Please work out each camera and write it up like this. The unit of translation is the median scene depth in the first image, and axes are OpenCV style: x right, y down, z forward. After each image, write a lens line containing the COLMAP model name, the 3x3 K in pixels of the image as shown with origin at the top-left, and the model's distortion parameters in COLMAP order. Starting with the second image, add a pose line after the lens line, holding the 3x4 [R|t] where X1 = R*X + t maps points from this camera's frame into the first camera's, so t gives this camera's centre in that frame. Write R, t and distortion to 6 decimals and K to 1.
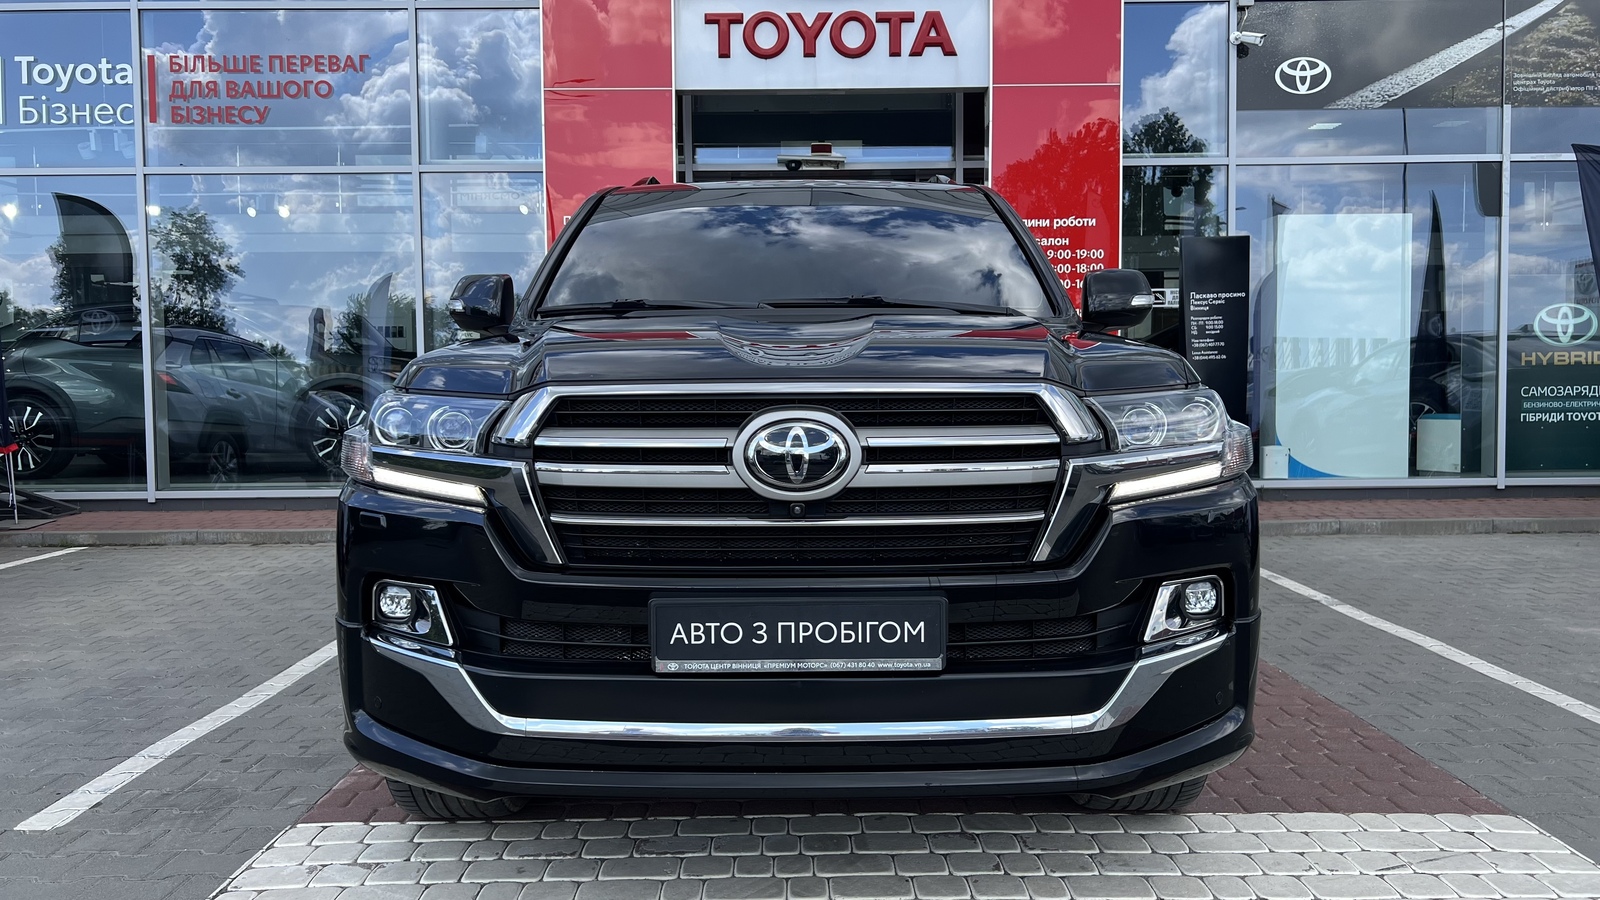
lens RADIAL K [[1198.0, 0, 793.7], [0, 1198.0, 418.3], [0, 0, 1]] dist [0.047272, -0.045954]
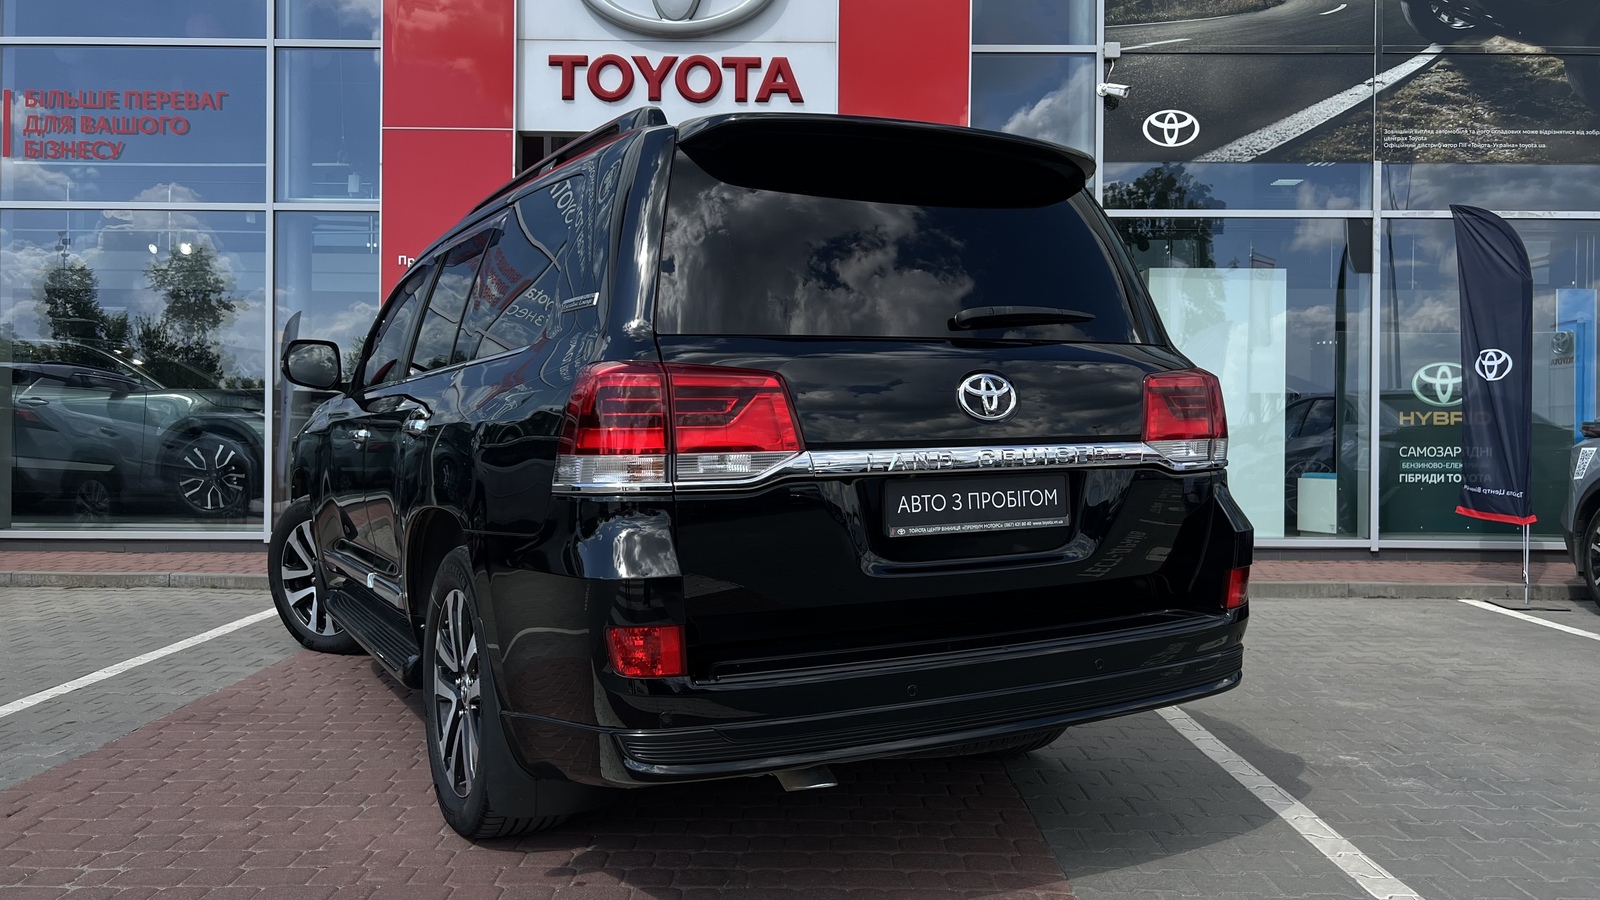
lens RADIAL K [[1198.0, 0, 793.7], [0, 1198.0, 418.3], [0, 0, 1]] dist [0.047272, -0.045954]
pose [[0.999847, 0.016499, -0.005734, 0.124724], [-0.016704, 0.999146, -0.037801, -0.004084], [0.005106, 0.037891, 0.999269, 0.021602]]
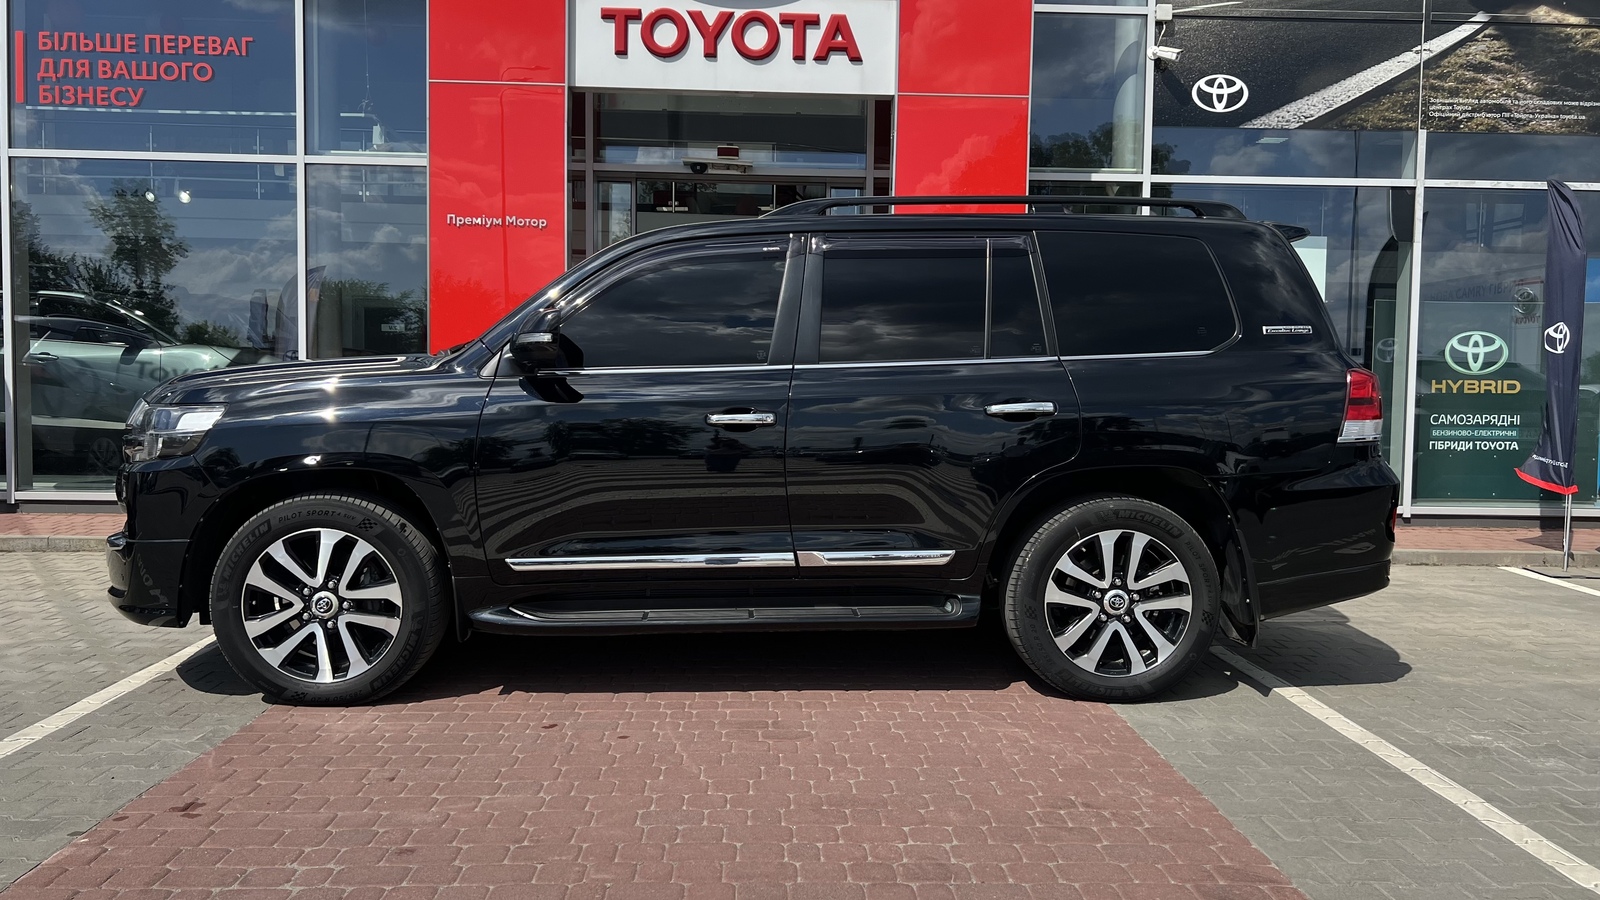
lens RADIAL K [[1197.2, 0, 798.2], [0, 1197.2, 422.6], [0, 0, 1]] dist [0.056177, -0.056853]
pose [[0.999101, 0.023331, 0.035406, 0.051008], [-0.023589, 0.999698, 0.006900, -0.014814], [-0.035235, -0.007729, 0.999349, 0.028505]]
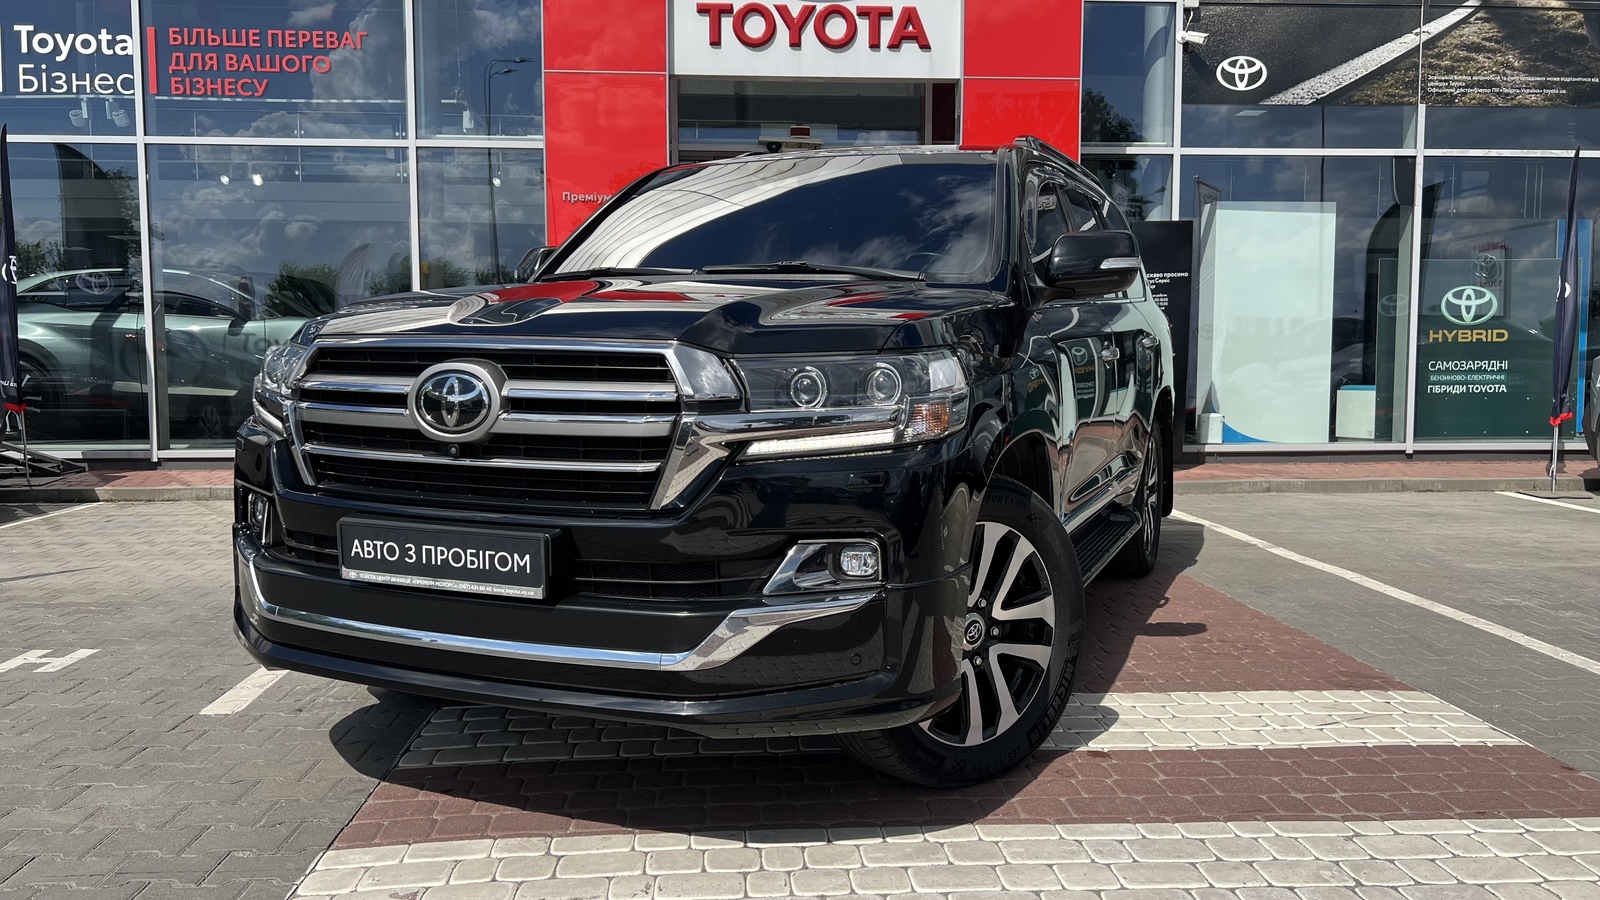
lens RADIAL K [[1197.2, 0, 798.2], [0, 1197.2, 422.6], [0, 0, 1]] dist [0.056177, -0.056853]
pose [[0.998040, 0.004955, 0.062385, -0.044734], [-0.006509, 0.999673, 0.024721, 0.006911], [-0.062242, -0.025079, 0.997746, -0.071069]]
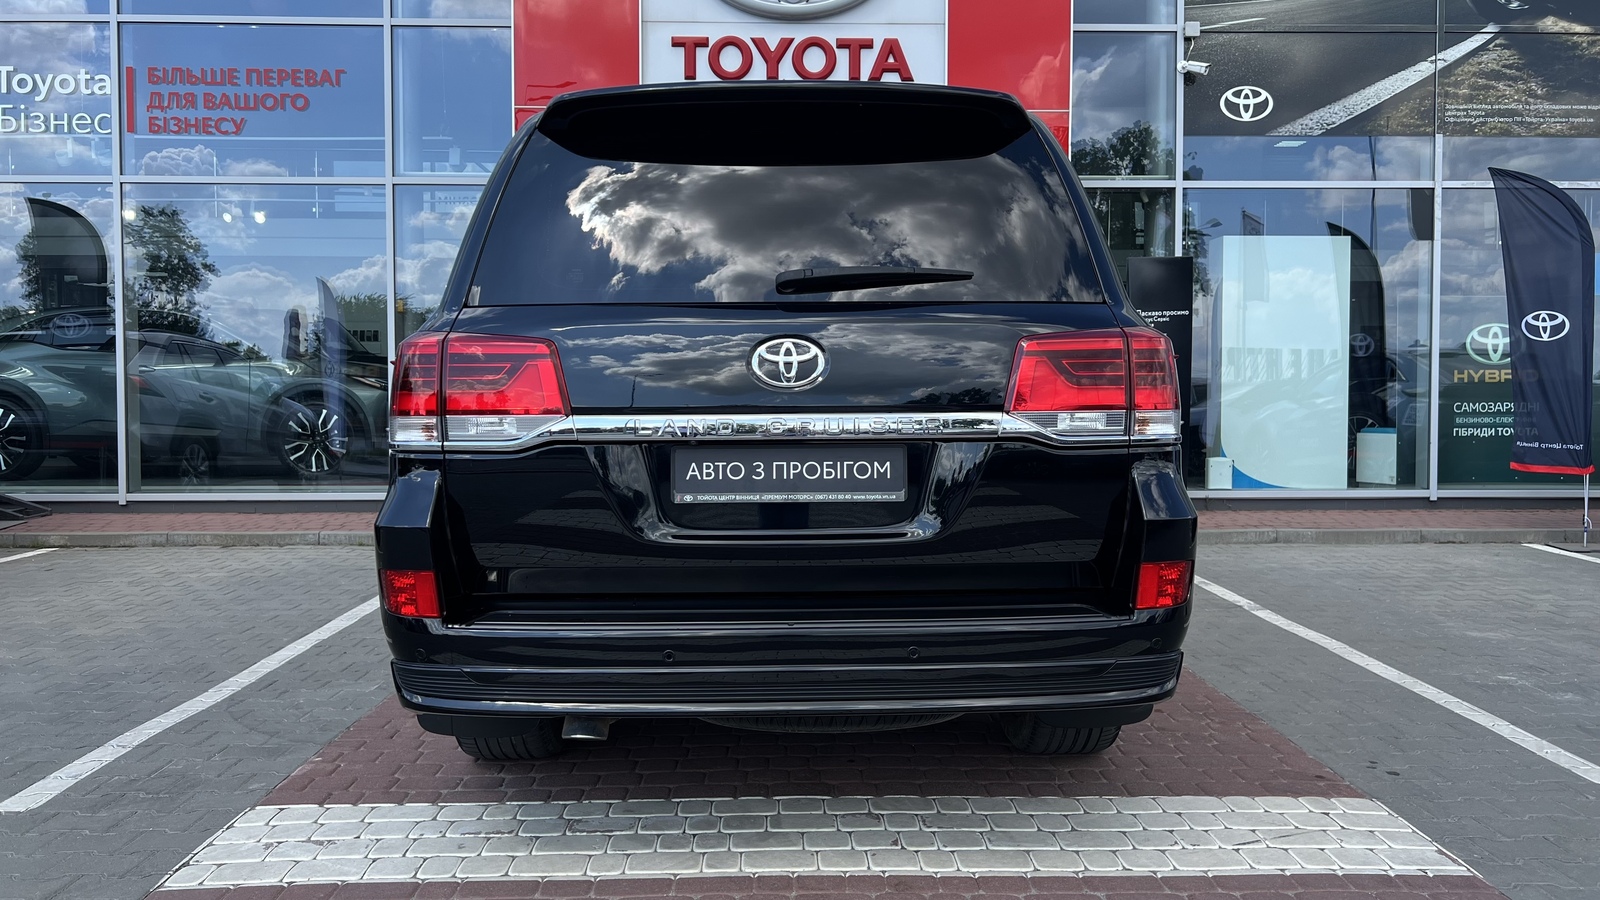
lens RADIAL K [[1198.5, 0, 804.5], [0, 1198.5, 406.8], [0, 0, 1]] dist [0.050118, -0.049536]
pose [[0.999668, 0.008940, 0.024156, 0.016487], [-0.008606, 0.999867, -0.013880, -0.003440], [-0.024277, 0.013668, 0.999612, -0.032630]]
